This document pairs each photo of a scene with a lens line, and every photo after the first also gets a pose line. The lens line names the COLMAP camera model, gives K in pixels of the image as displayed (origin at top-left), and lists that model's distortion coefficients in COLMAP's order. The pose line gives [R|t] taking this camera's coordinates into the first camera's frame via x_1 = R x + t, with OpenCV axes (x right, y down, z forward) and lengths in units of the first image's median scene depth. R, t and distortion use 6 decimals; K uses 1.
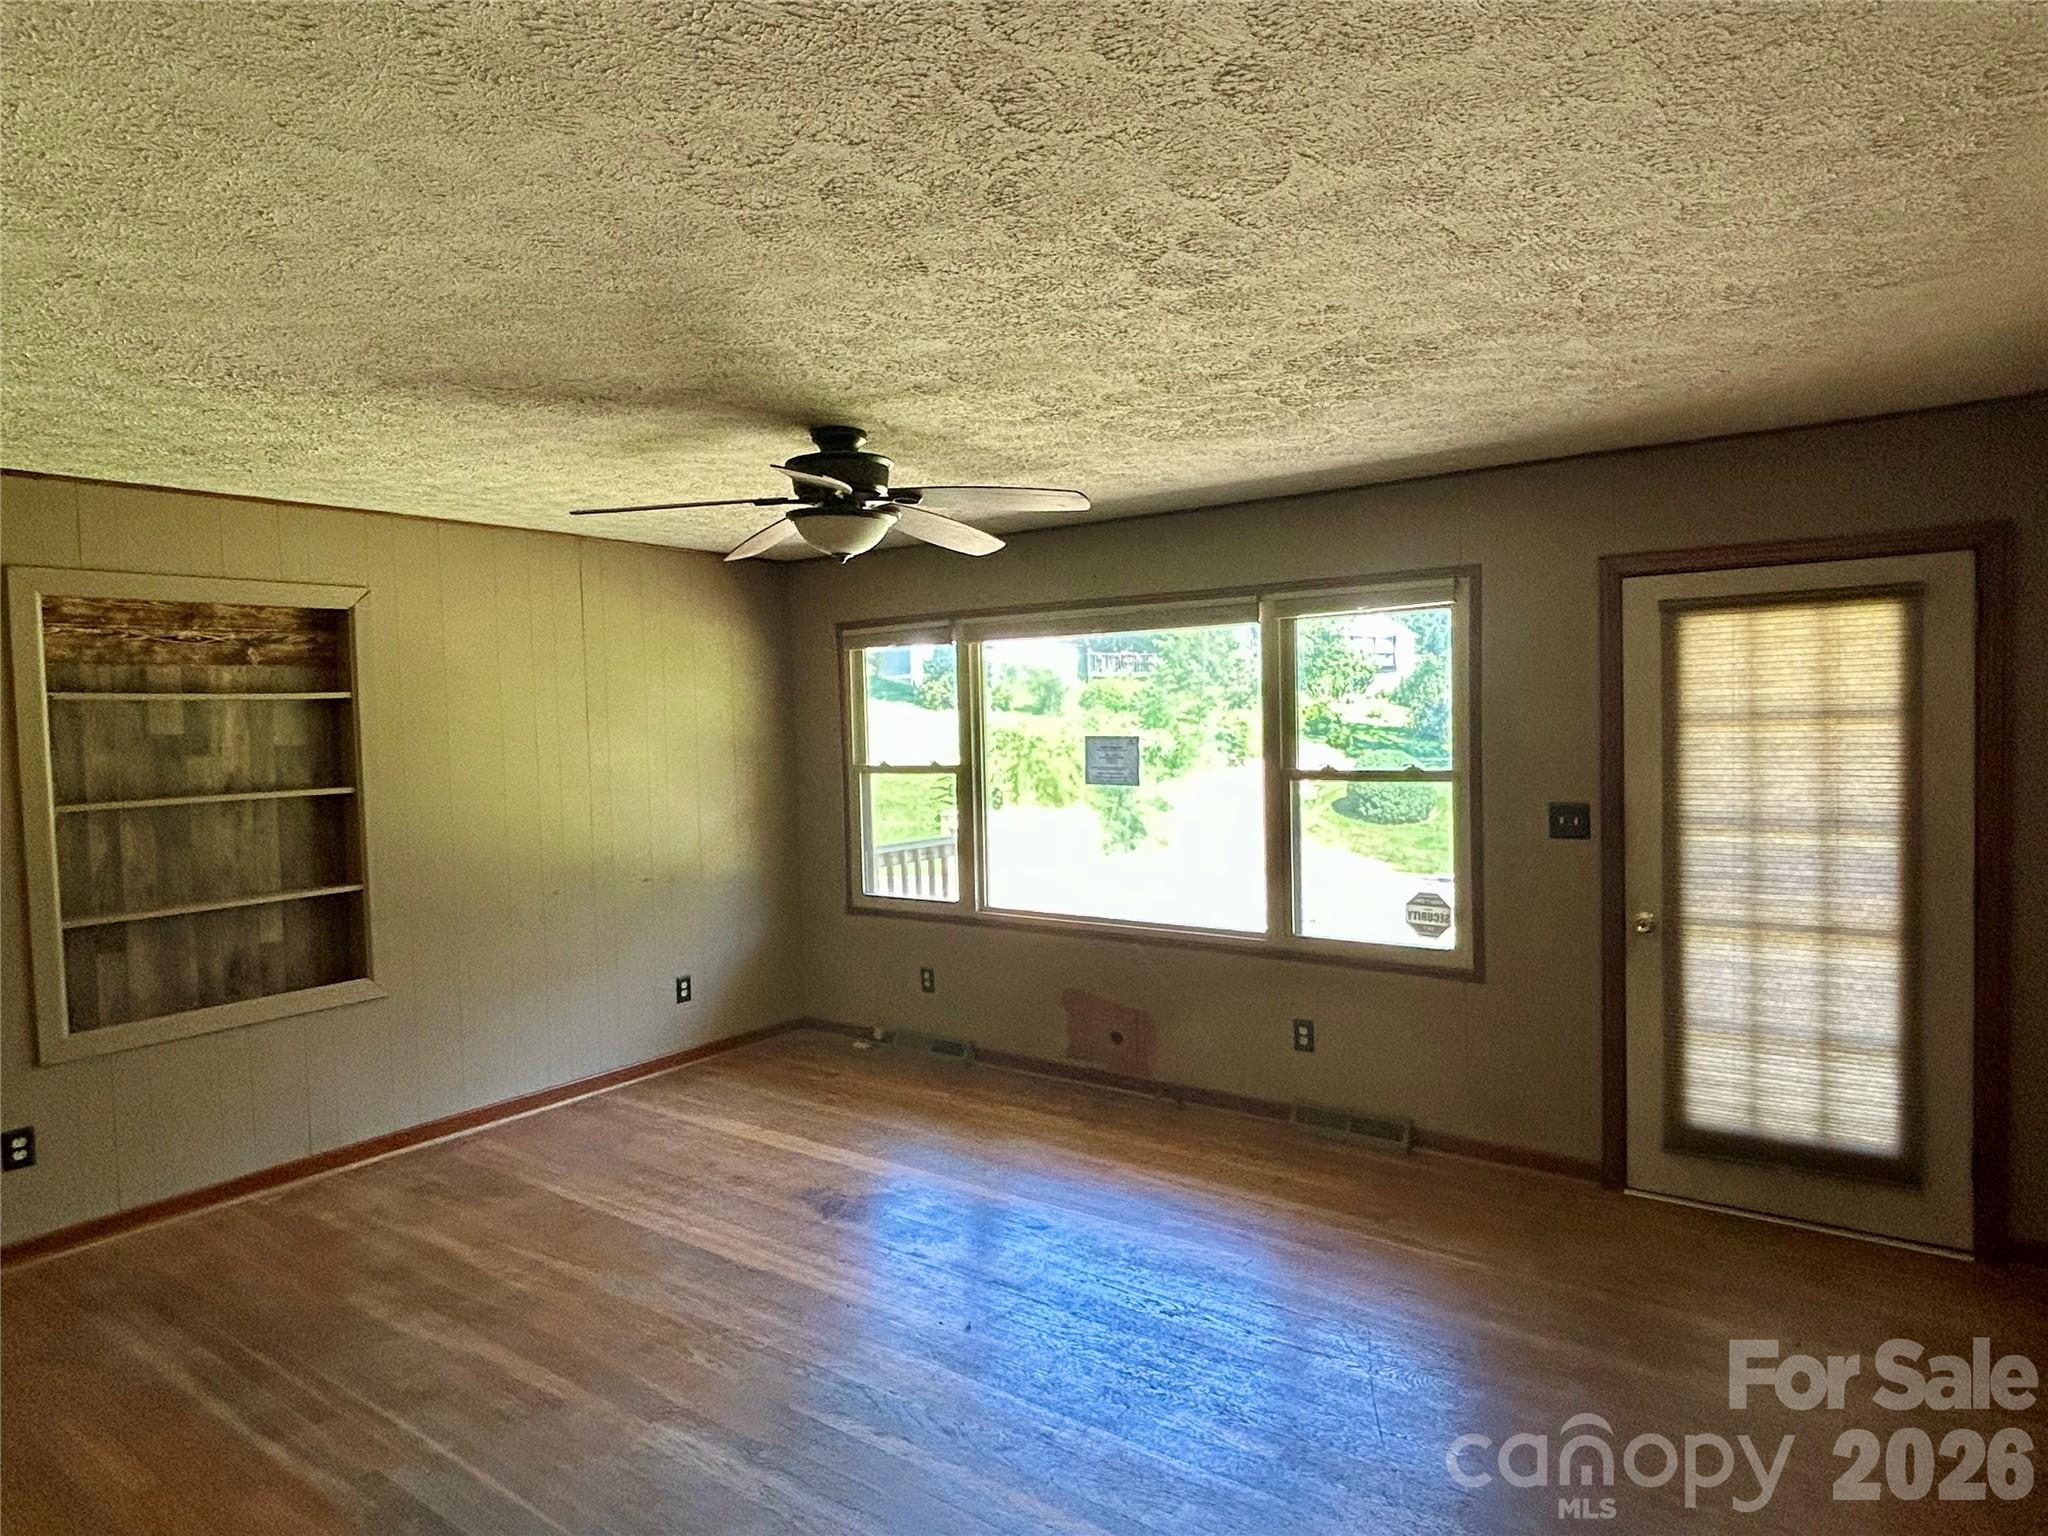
lens RADIAL K [[1227.3, 0, 1018.5], [0, 1227.3, 760.6], [0, 0, 1]] dist [-0.005707, 0.004500]
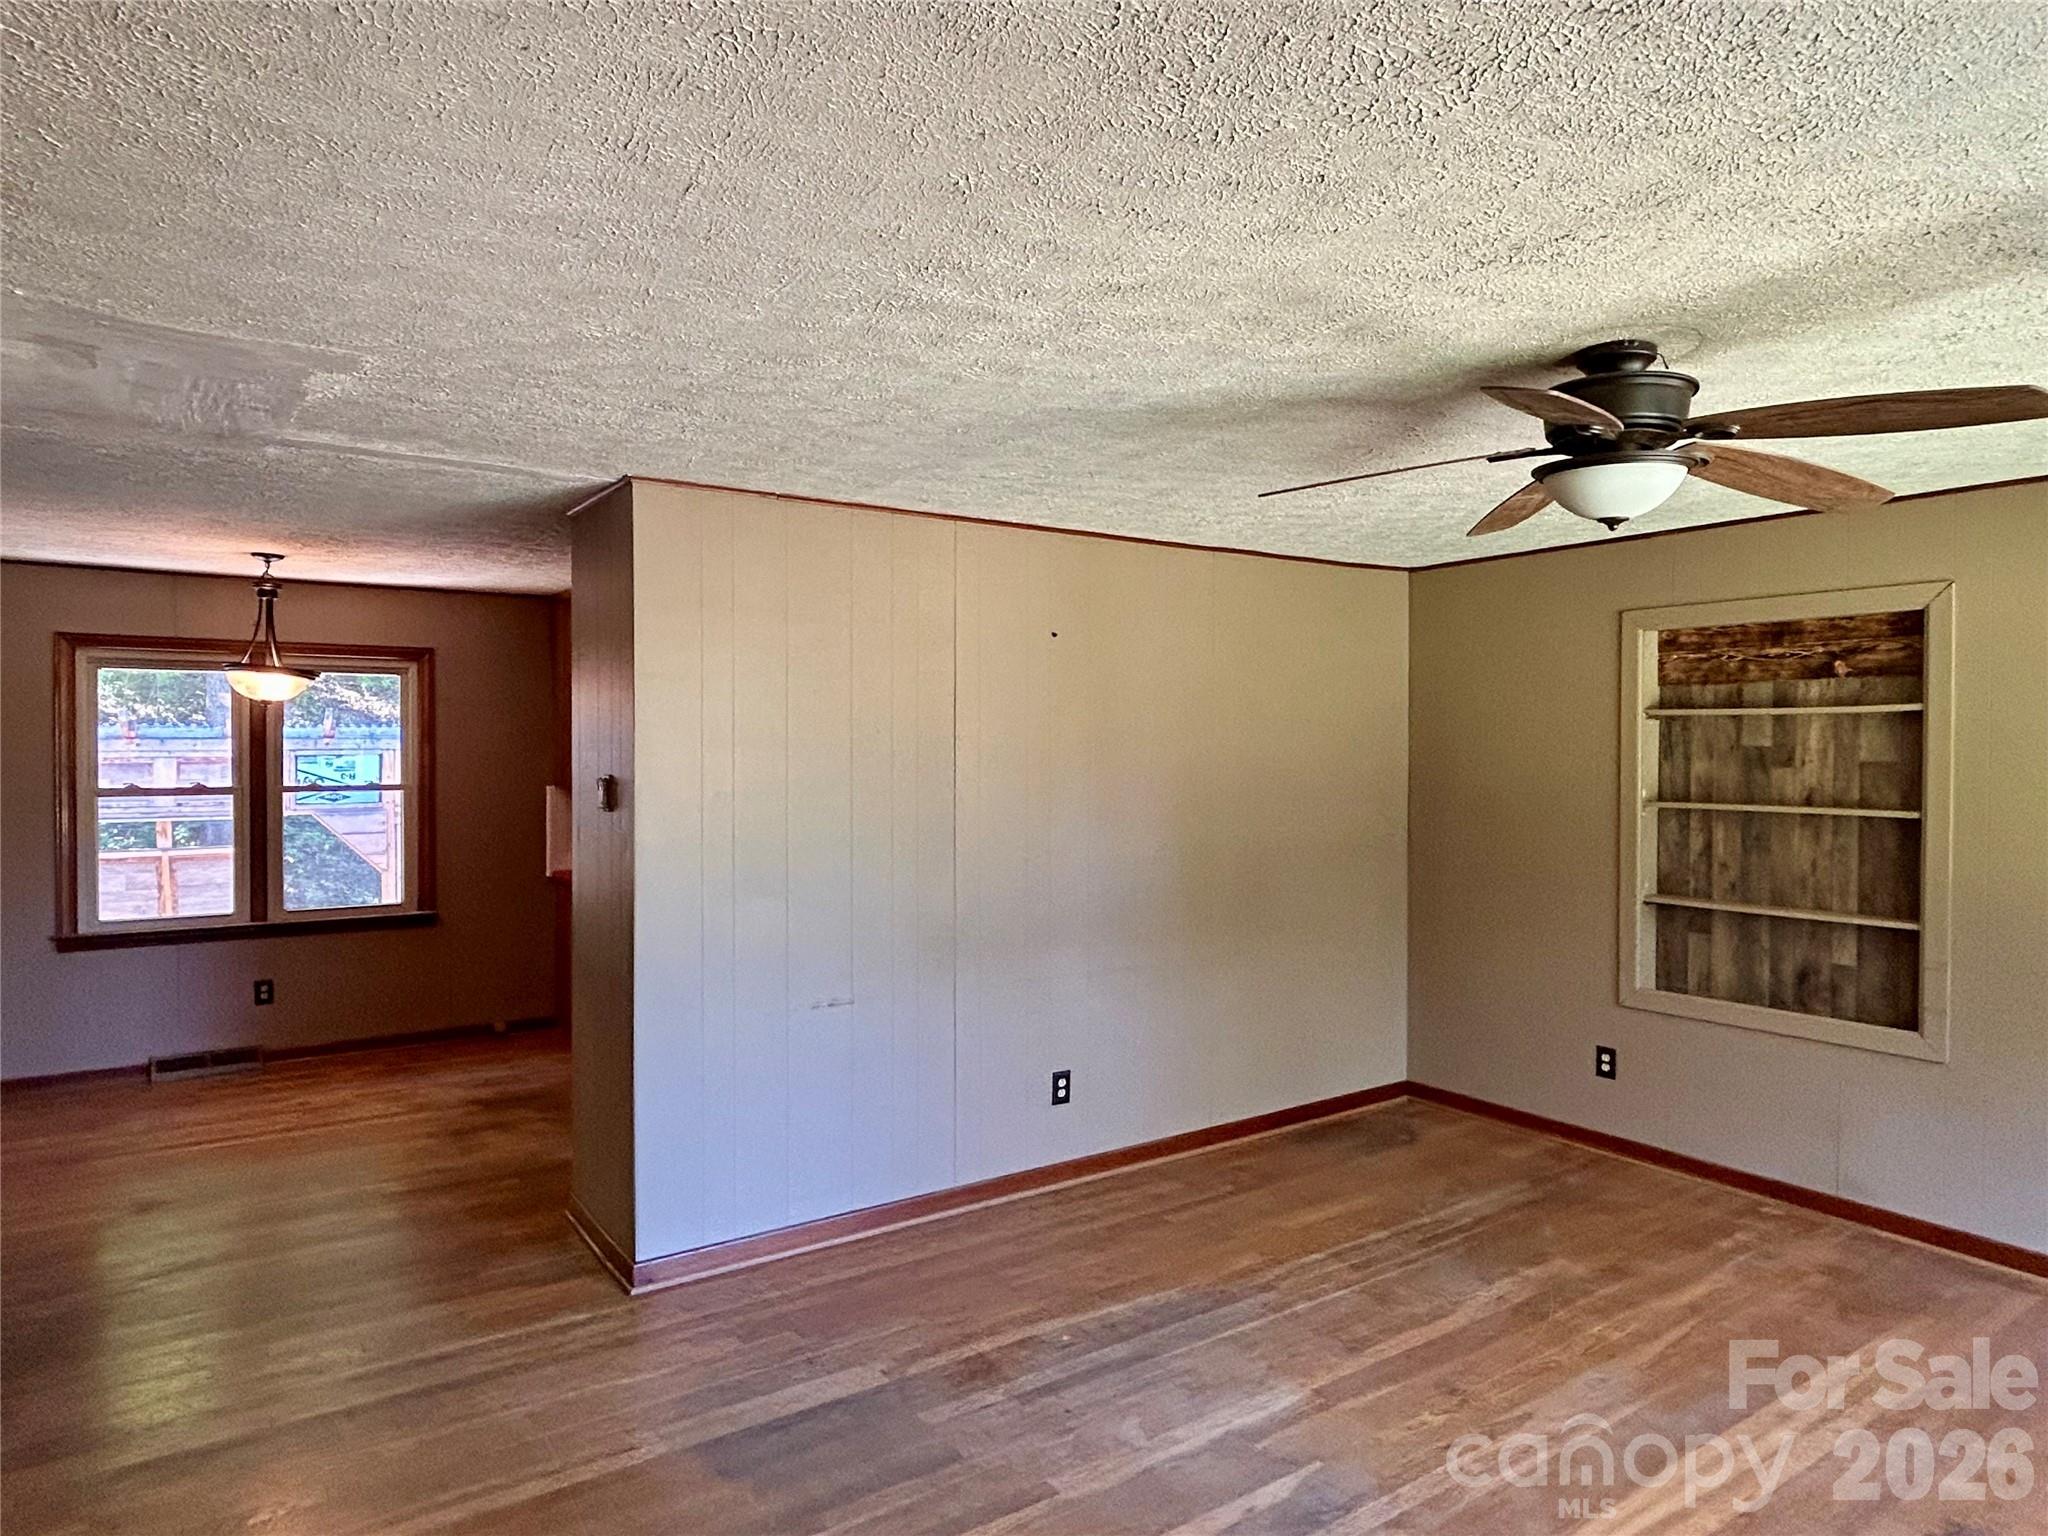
lens RADIAL K [[1227.3, 0, 1028.9], [0, 1227.3, 761.9], [0, 0, 1]] dist [-0.005707, 0.004500]
pose [[-0.332642, 0.036113, -0.942362, 0.531230], [-0.032200, 0.998249, 0.049621, -0.039950], [0.942503, 0.046850, -0.330897, 0.744524]]
